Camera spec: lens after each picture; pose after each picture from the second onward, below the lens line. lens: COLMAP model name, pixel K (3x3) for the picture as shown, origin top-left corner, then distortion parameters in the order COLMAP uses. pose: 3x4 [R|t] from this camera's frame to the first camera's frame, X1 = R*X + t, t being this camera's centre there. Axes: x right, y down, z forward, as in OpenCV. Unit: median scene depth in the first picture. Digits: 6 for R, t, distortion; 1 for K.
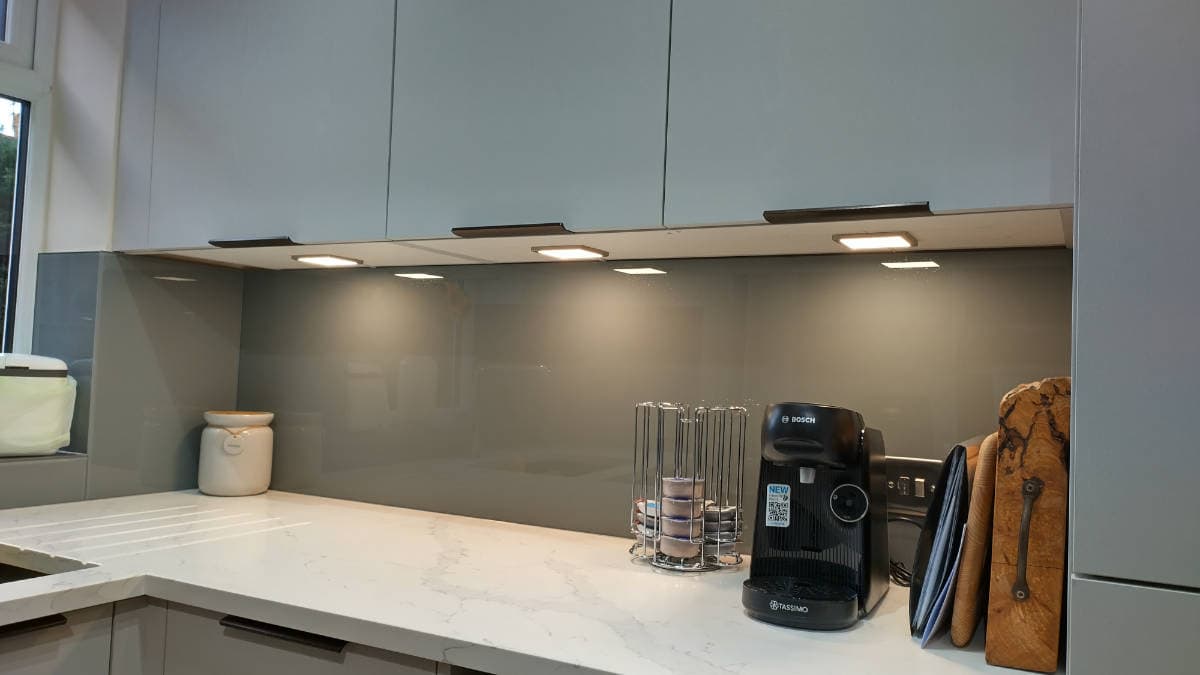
lens RADIAL K [[867.0, 0, 600.0], [0, 867.0, 337.5], [0, 0, 1]] dist [-0.001526, -0.008712]
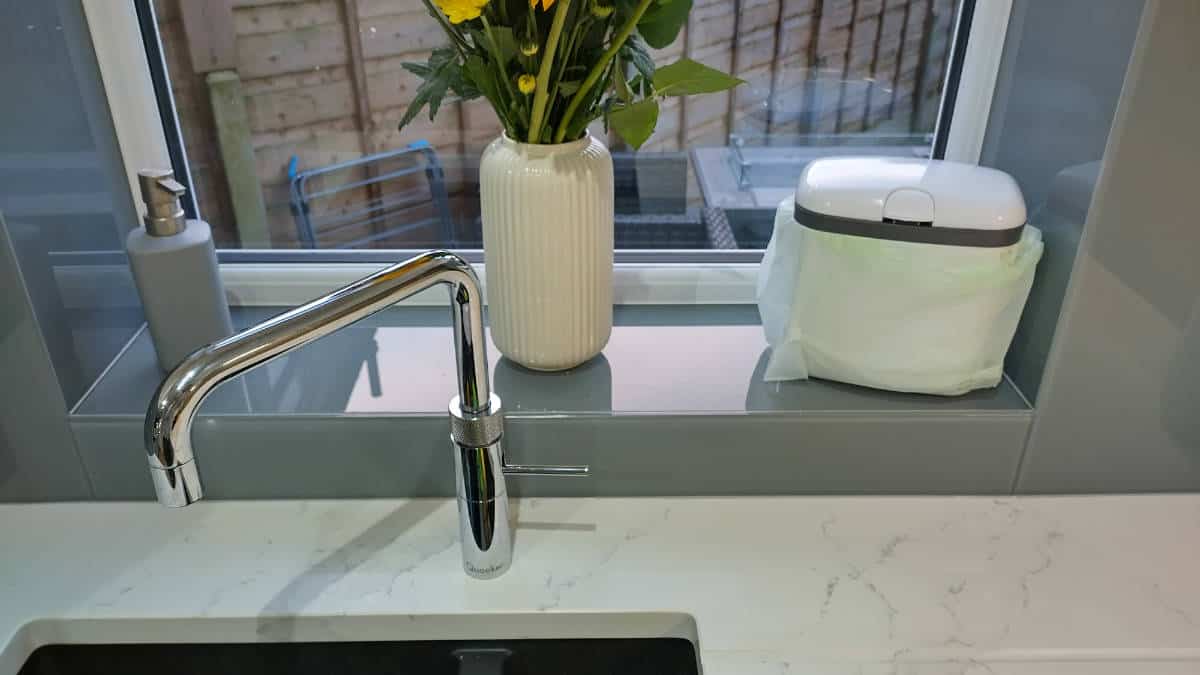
lens RADIAL K [[900.8, 0, 600.0], [0, 900.8, 337.5], [0, 0, 1]] dist [0.003593, -0.005467]
pose [[0.463918, 0.381642, -0.799456, -0.338601], [0.068807, 0.884195, 0.462023, -0.127285], [0.883202, -0.269349, 0.383934, 0.633400]]
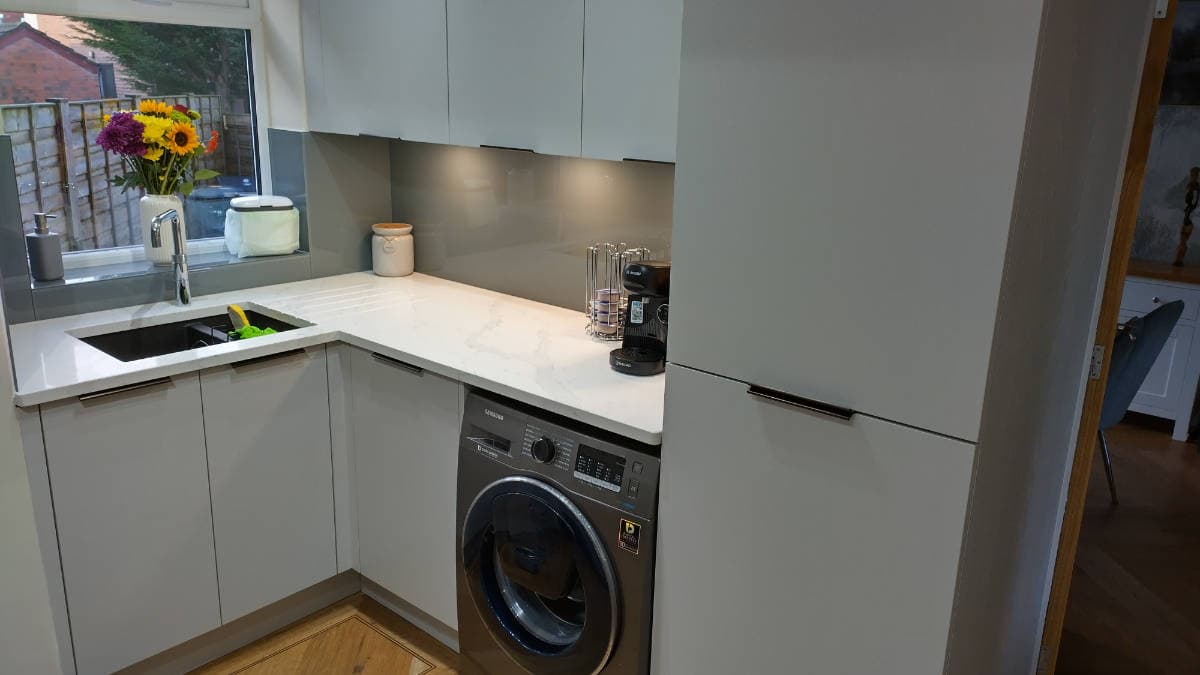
lens RADIAL K [[867.0, 0, 600.0], [0, 867.0, 337.5], [0, 0, 1]] dist [-0.001526, -0.008712]
pose [[0.973602, 0.050407, -0.222616, 0.366629], [0.020571, 0.951965, 0.305516, -0.221625], [0.227323, -0.302031, 0.925798, -0.522216]]
